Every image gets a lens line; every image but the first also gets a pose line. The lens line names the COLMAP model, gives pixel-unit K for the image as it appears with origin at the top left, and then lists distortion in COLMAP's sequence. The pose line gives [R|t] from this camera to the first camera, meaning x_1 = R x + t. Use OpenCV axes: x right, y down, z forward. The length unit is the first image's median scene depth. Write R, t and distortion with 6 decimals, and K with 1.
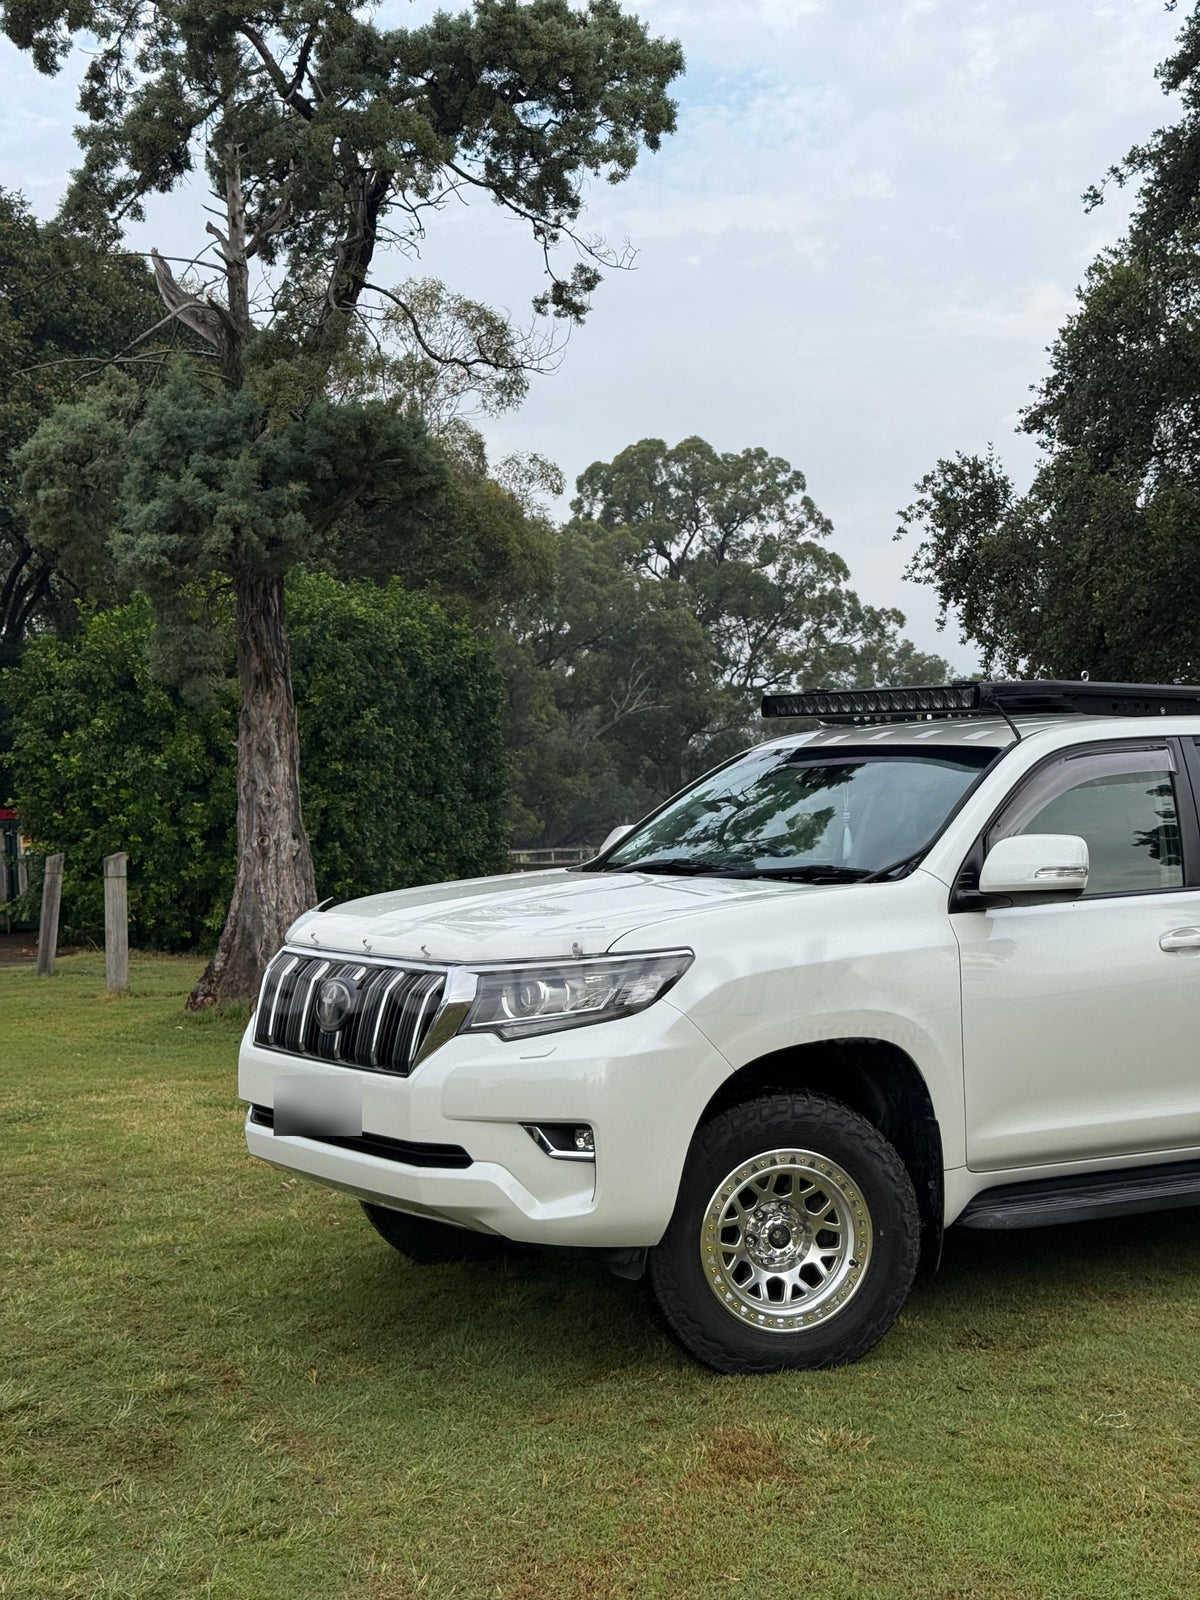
lens RADIAL K [[2253.1, 0, 625.3], [0, 2253.1, 804.8], [0, 0, 1]] dist [0.173574, -0.184124]
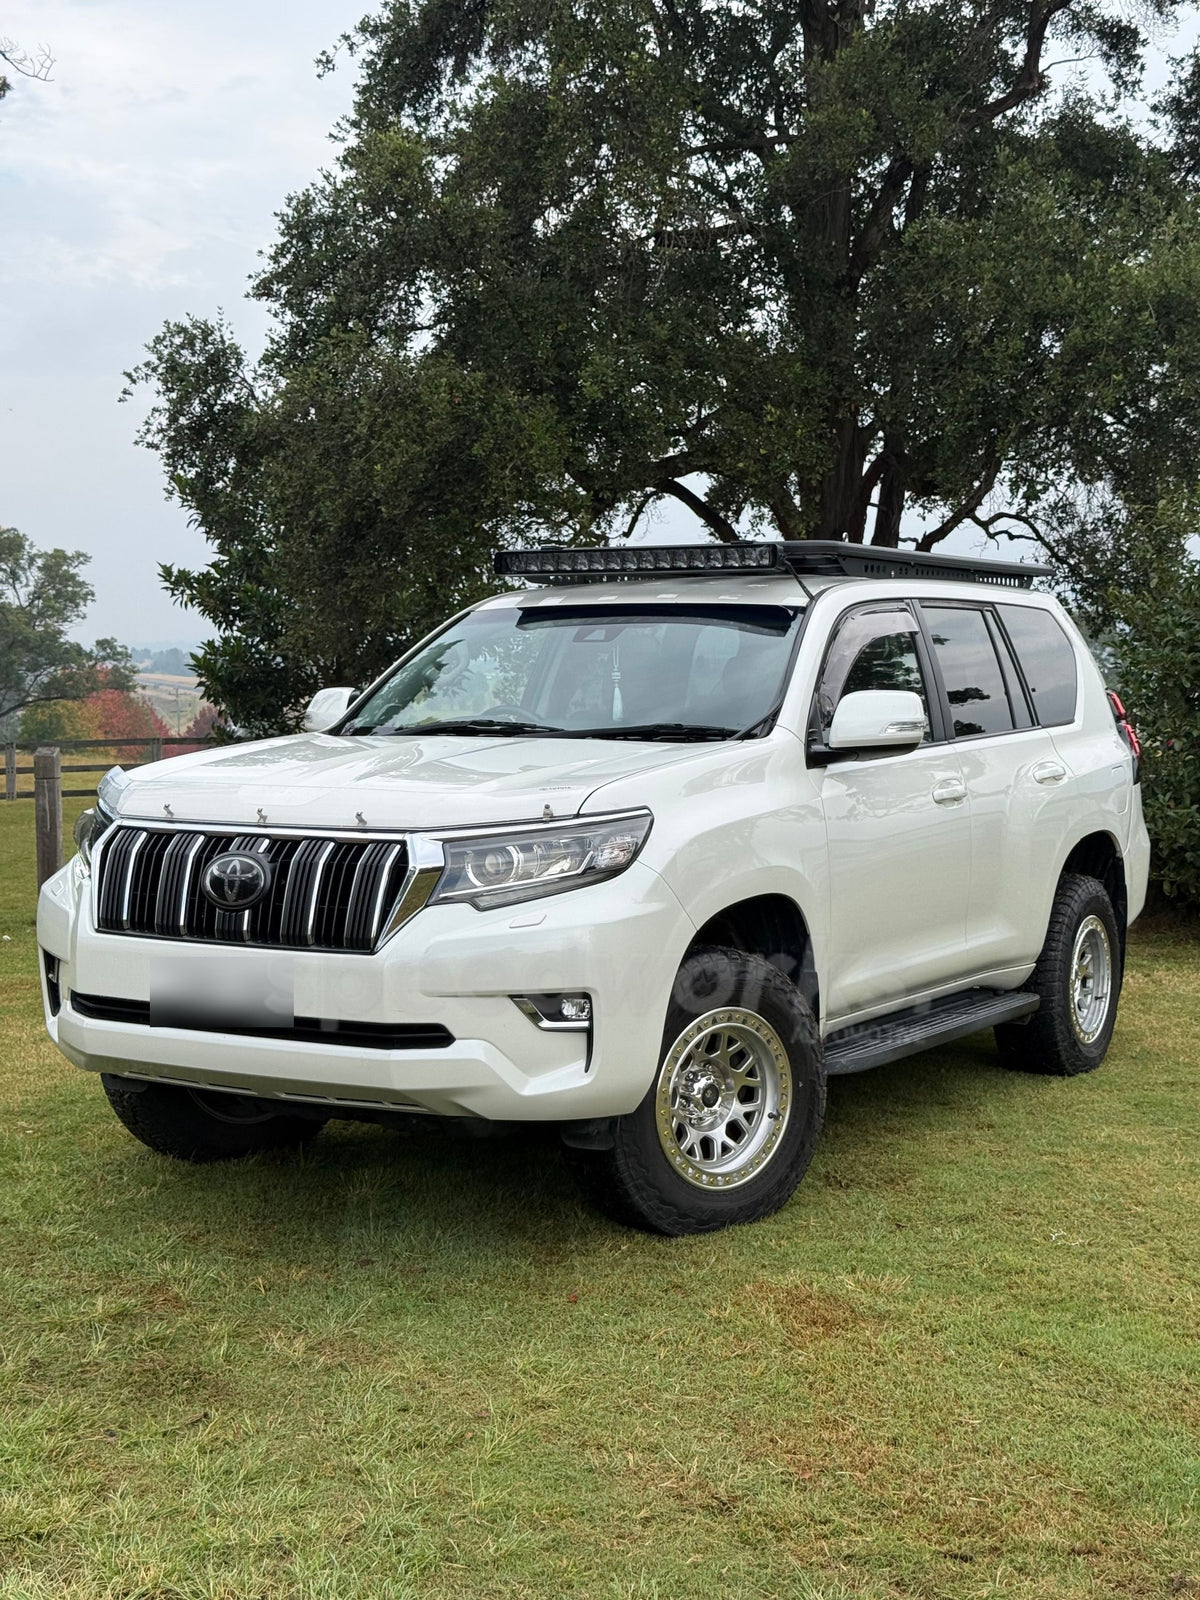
lens RADIAL K [[2253.1, 0, 625.3], [0, 2253.1, 804.8], [0, 0, 1]] dist [0.173574, -0.184124]
pose [[0.919280, -0.024536, 0.392838, -0.327416], [0.003678, 0.998547, 0.053762, 0.009454], [-0.393587, -0.047977, 0.918035, 0.105855]]
